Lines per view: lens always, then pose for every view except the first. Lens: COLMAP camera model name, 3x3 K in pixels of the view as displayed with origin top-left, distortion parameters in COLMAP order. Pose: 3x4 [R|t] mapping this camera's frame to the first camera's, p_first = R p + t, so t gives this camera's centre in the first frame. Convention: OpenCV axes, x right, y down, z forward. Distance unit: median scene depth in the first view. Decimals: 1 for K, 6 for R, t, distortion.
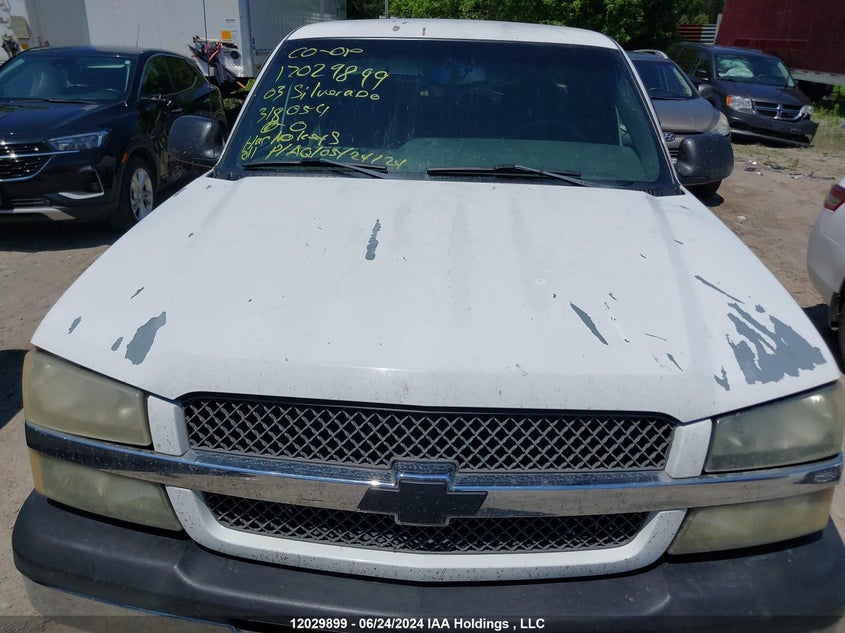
lens RADIAL K [[683.6, 0, 422.5], [0, 683.6, 316.5], [0, 0, 1]] dist [0.002451, 0.004946]
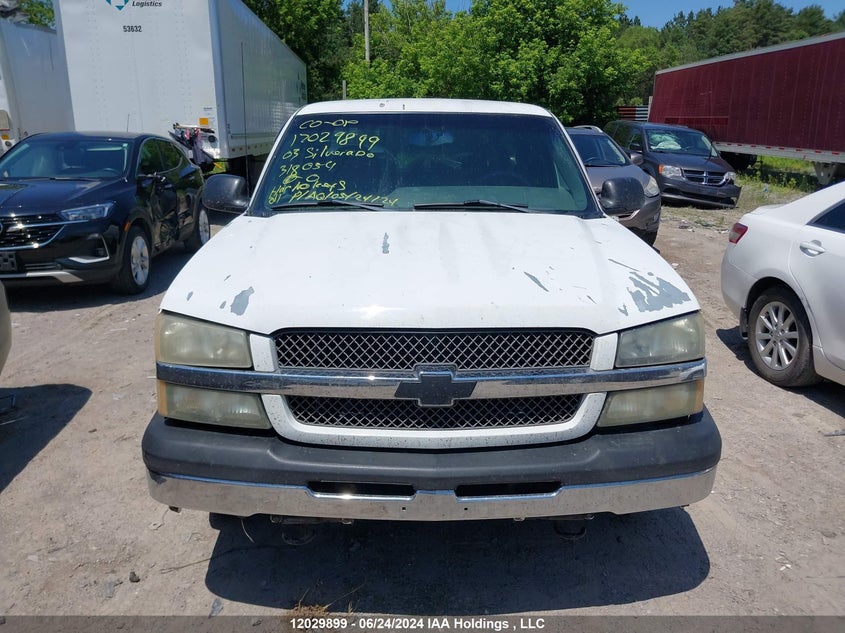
lens RADIAL K [[677.5, 0, 422.5], [0, 677.5, 316.5], [0, 0, 1]] dist [0.120122, -0.305452]
pose [[0.997713, -0.036501, 0.056888, -0.056249], [0.042670, 0.992870, -0.111308, 0.138626], [-0.052419, 0.113480, 0.992156, -0.273510]]
